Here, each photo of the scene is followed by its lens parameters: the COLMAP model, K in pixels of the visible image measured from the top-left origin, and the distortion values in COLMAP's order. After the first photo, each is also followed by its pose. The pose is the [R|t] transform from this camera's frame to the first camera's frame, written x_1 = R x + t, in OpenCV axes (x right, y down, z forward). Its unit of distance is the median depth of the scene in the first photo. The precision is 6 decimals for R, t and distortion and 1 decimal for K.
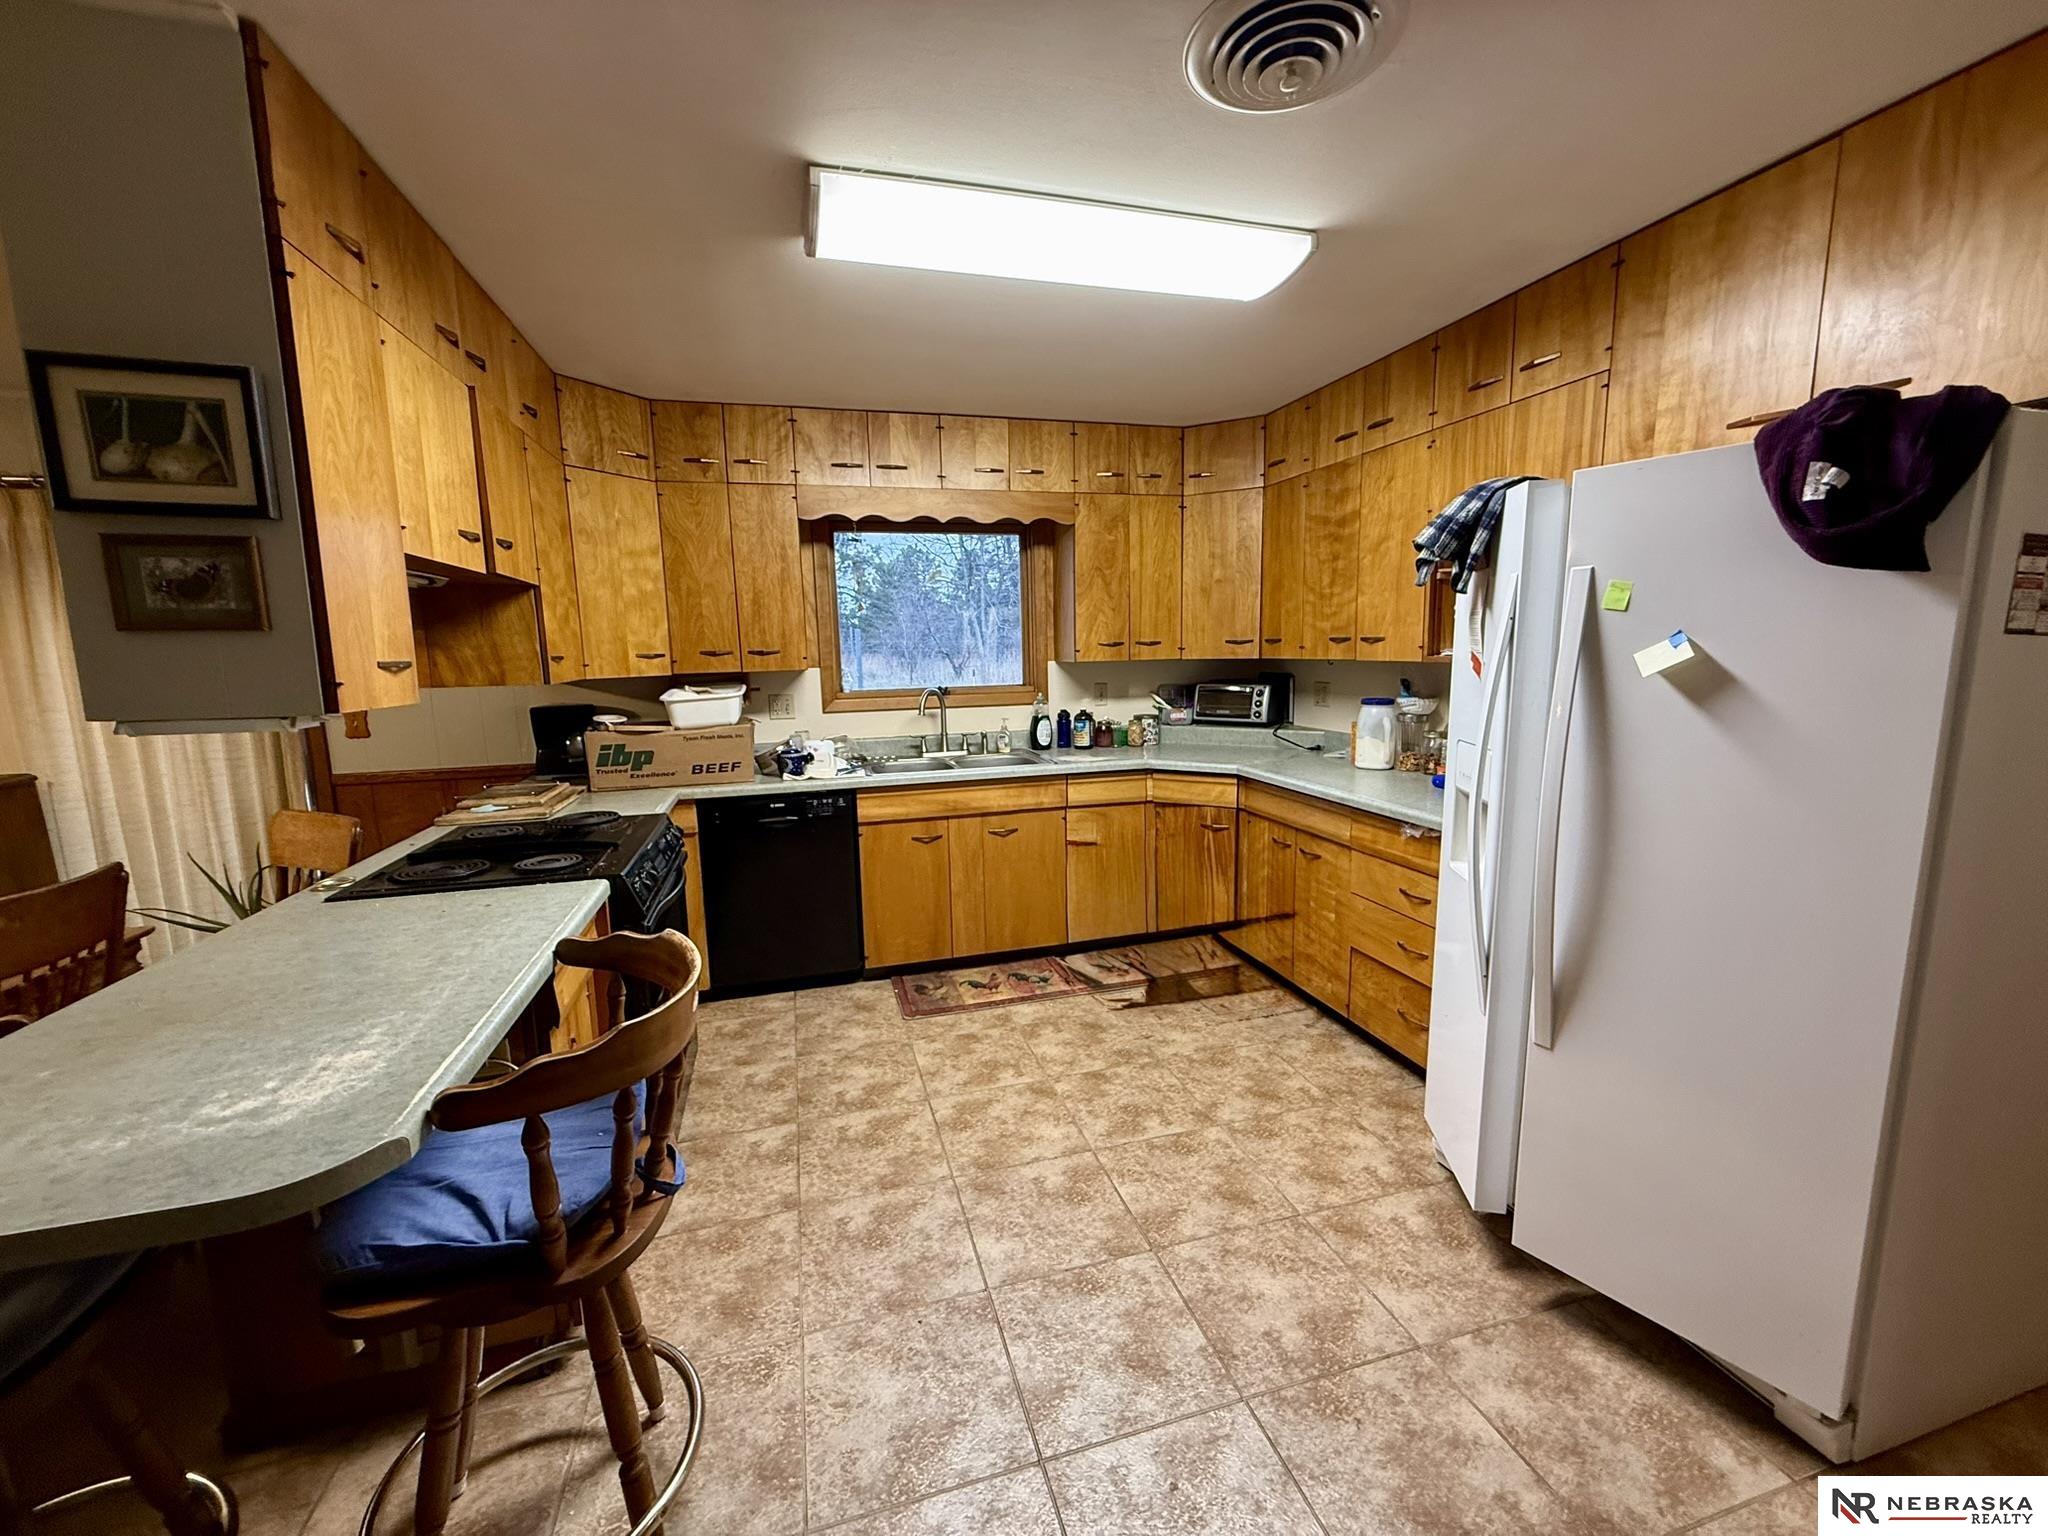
lens RADIAL K [[812.9, 0, 1017.8], [0, 812.9, 764.5], [0, 0, 1]] dist [-0.002184, 0.000021]
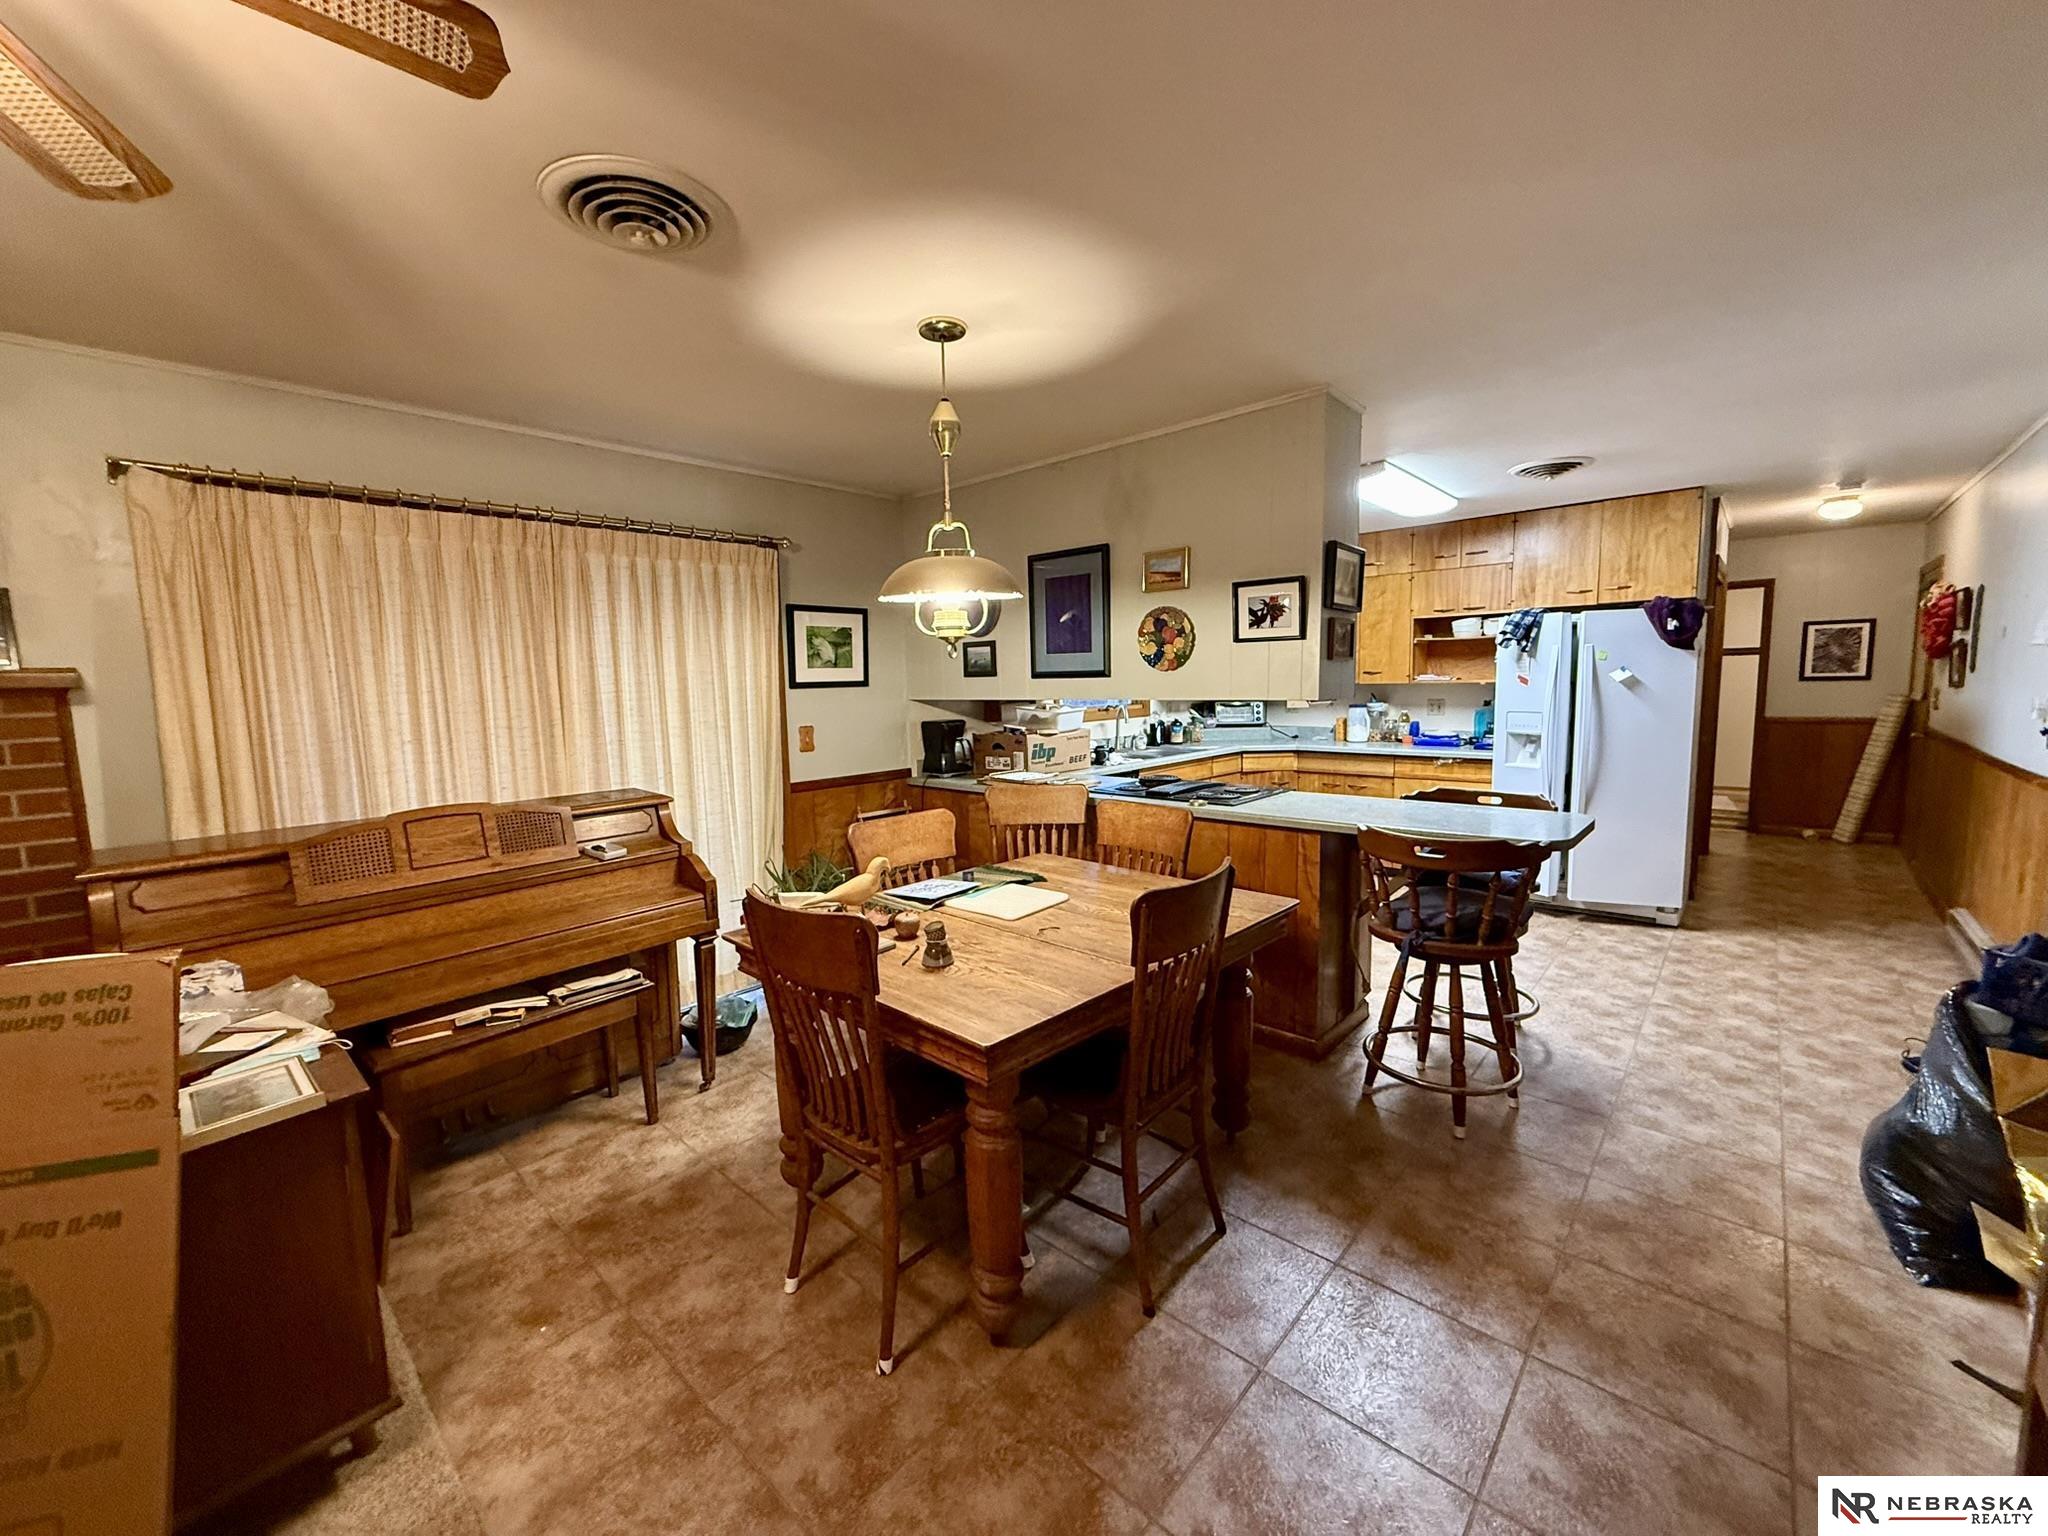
lens RADIAL K [[812.9, 0, 1011.5], [0, 812.9, 769.7], [0, 0, 1]] dist [-0.002184, 0.000021]
pose [[0.852606, -0.056976, 0.519439, -1.384315], [0.080280, 0.996519, -0.022465, 0.053012], [-0.516351, 0.060854, 0.854212, -0.201900]]
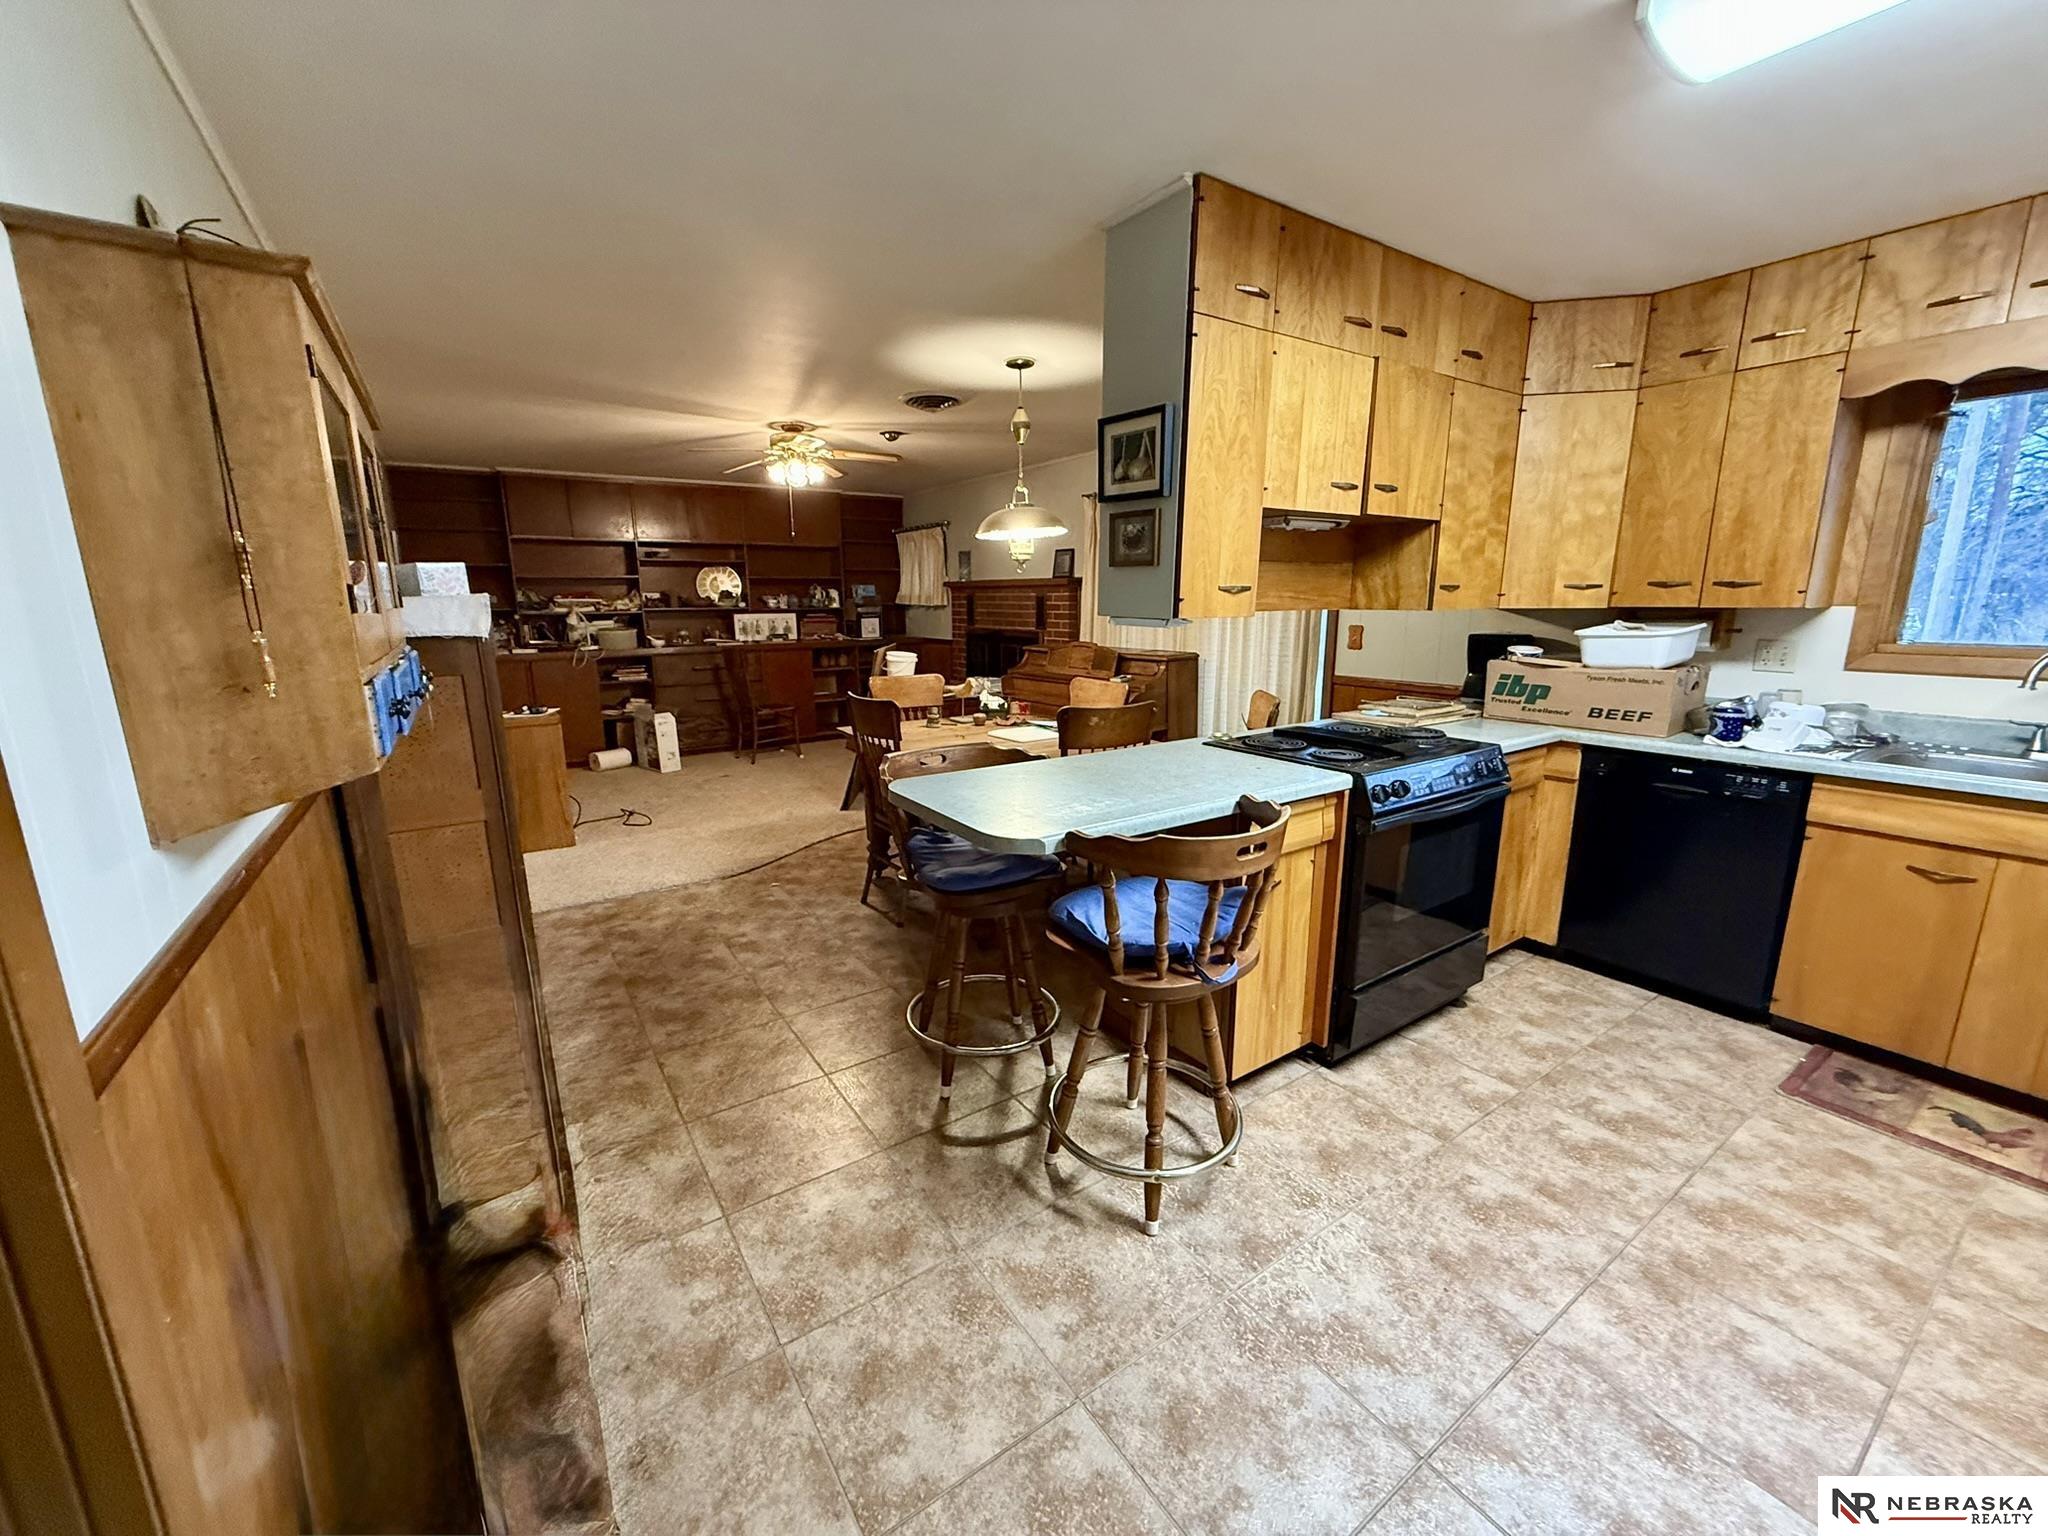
lens RADIAL K [[812.9, 0, 1015.6], [0, 812.9, 767.0], [0, 0, 1]] dist [-0.002184, 0.000021]
pose [[0.311556, 0.215804, -0.925398, 0.291658], [-0.136946, 0.973900, 0.181009, -0.012053], [0.940308, 0.070335, 0.332978, 0.096945]]
